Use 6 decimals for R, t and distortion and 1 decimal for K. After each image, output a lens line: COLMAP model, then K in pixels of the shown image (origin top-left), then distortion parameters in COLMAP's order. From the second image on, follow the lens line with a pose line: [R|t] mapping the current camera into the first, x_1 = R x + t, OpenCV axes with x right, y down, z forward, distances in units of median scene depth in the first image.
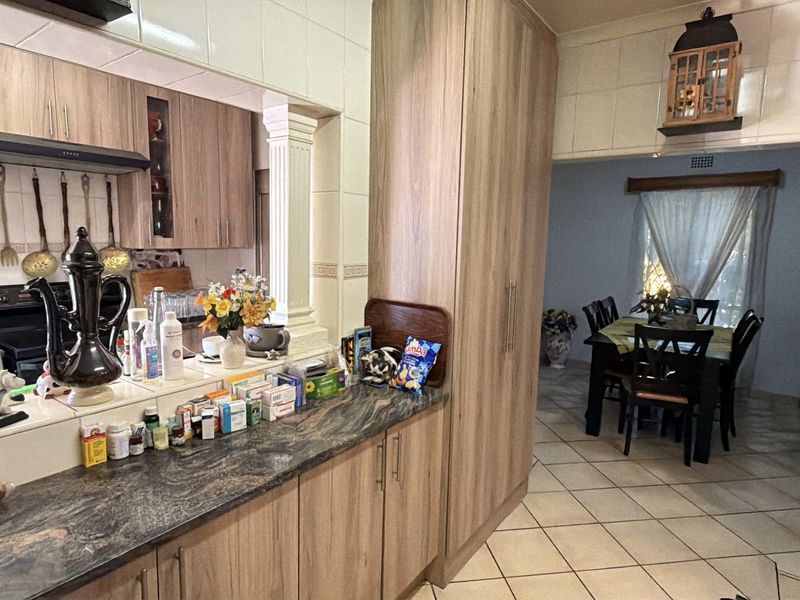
lens RADIAL K [[469.1, 0, 399.6], [0, 469.1, 298.8], [0, 0, 1]] dist [-0.007121, -0.000742]
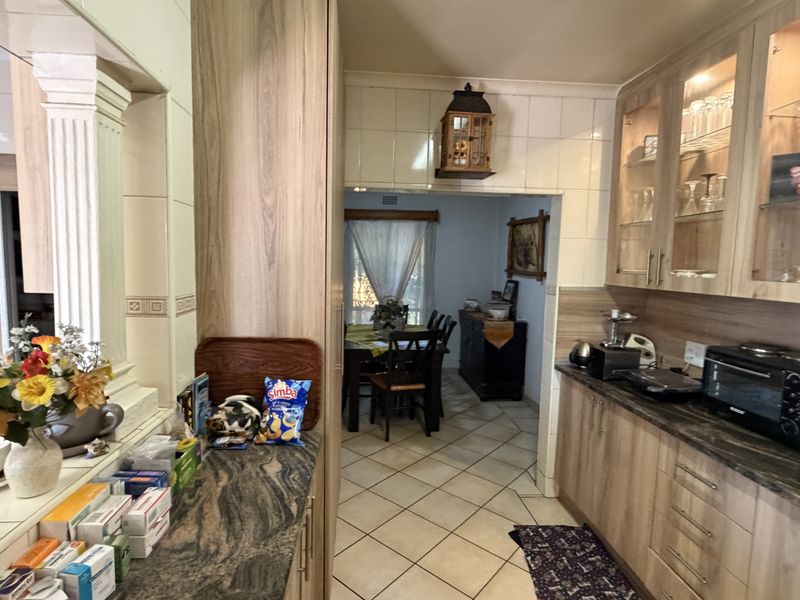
lens RADIAL K [[419.6, 0, 397.2], [0, 419.6, 298.8], [0, 0, 1]] dist [-0.013289, 0.000095]
pose [[0.759691, -0.059757, 0.647532, -0.283271], [0.077364, 0.997002, 0.001244, -0.043865], [-0.645665, 0.049151, 0.762037, 0.275856]]
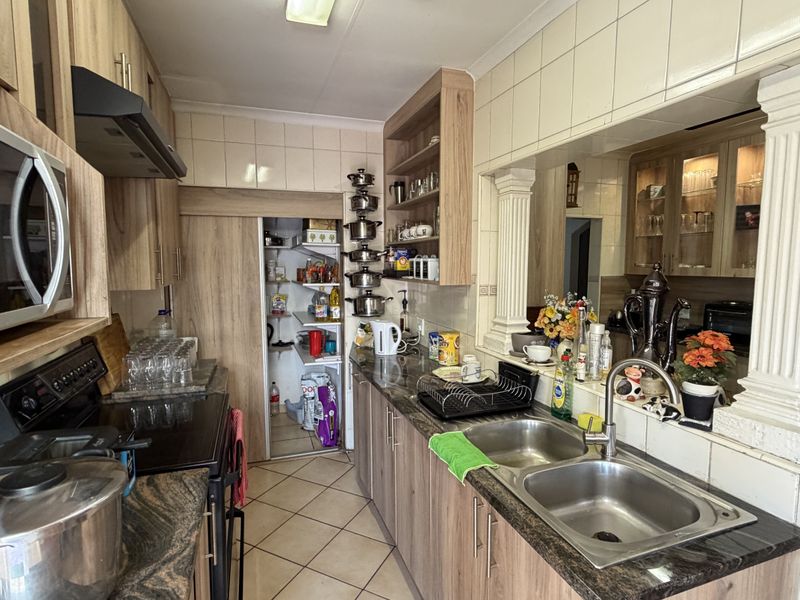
lens RADIAL K [[419.6, 0, 400.4], [0, 419.6, 300.6], [0, 0, 1]] dist [-0.013289, 0.000095]
pose [[0.575080, -0.092161, 0.812890, -1.439068], [0.119396, 0.992450, 0.028051, -0.103924], [-0.809338, 0.080924, 0.581742, 0.584812]]
